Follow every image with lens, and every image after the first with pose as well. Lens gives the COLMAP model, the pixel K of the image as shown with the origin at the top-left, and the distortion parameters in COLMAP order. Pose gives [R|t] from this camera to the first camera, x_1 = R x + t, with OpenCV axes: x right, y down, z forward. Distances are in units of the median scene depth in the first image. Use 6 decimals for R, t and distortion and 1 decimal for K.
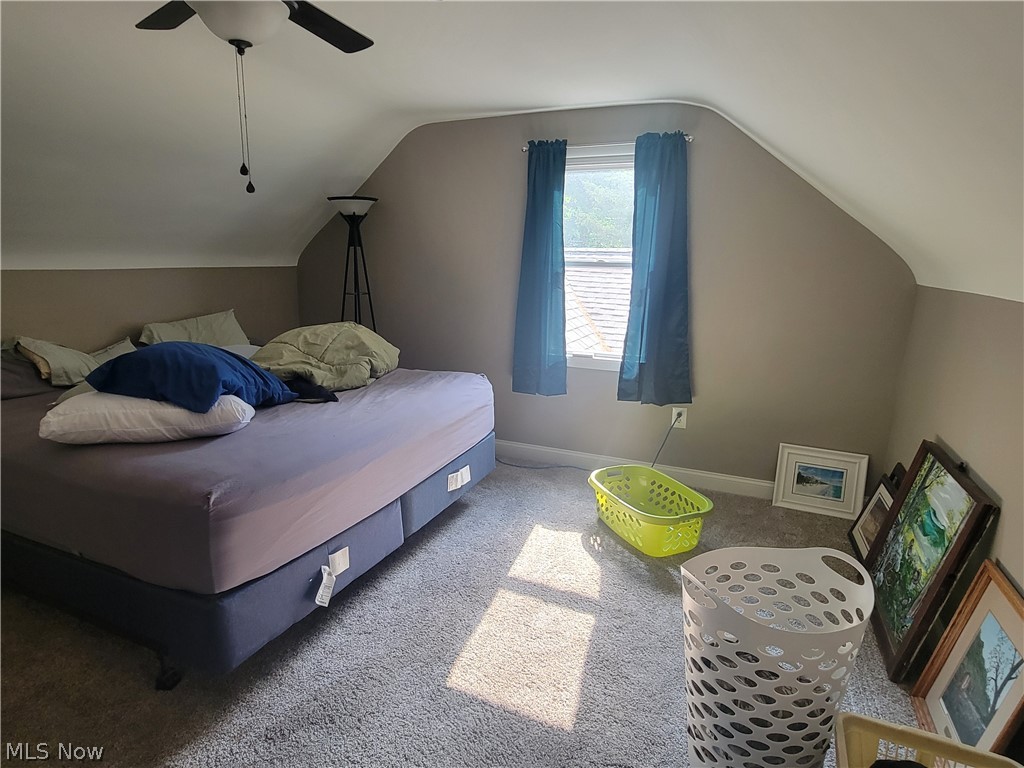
lens RADIAL K [[568.2, 0, 514.7], [0, 568.2, 389.1], [0, 0, 1]] dist [0.011112, -0.001847]
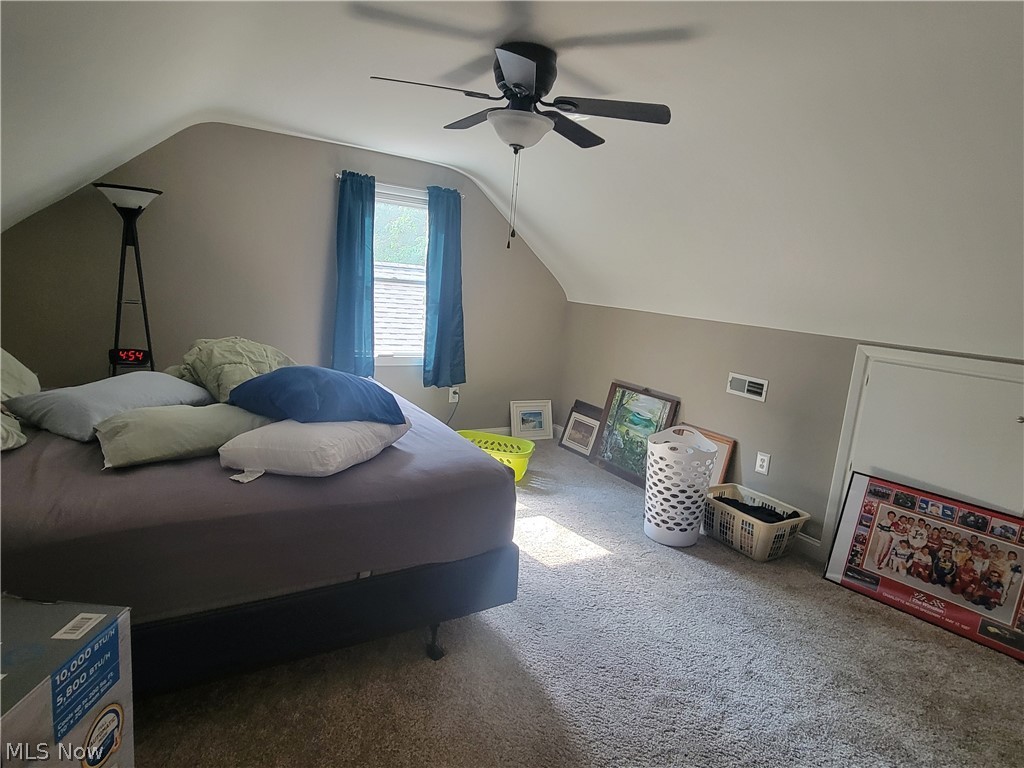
lens RADIAL K [[568.2, 0, 508.8], [0, 568.2, 380.2], [0, 0, 1]] dist [0.011112, -0.001847]
pose [[0.577392, -0.113268, 0.808572, -0.755086], [0.114569, 0.991772, 0.057118, -0.048957], [-0.808389, 0.059658, 0.585618, 0.096496]]
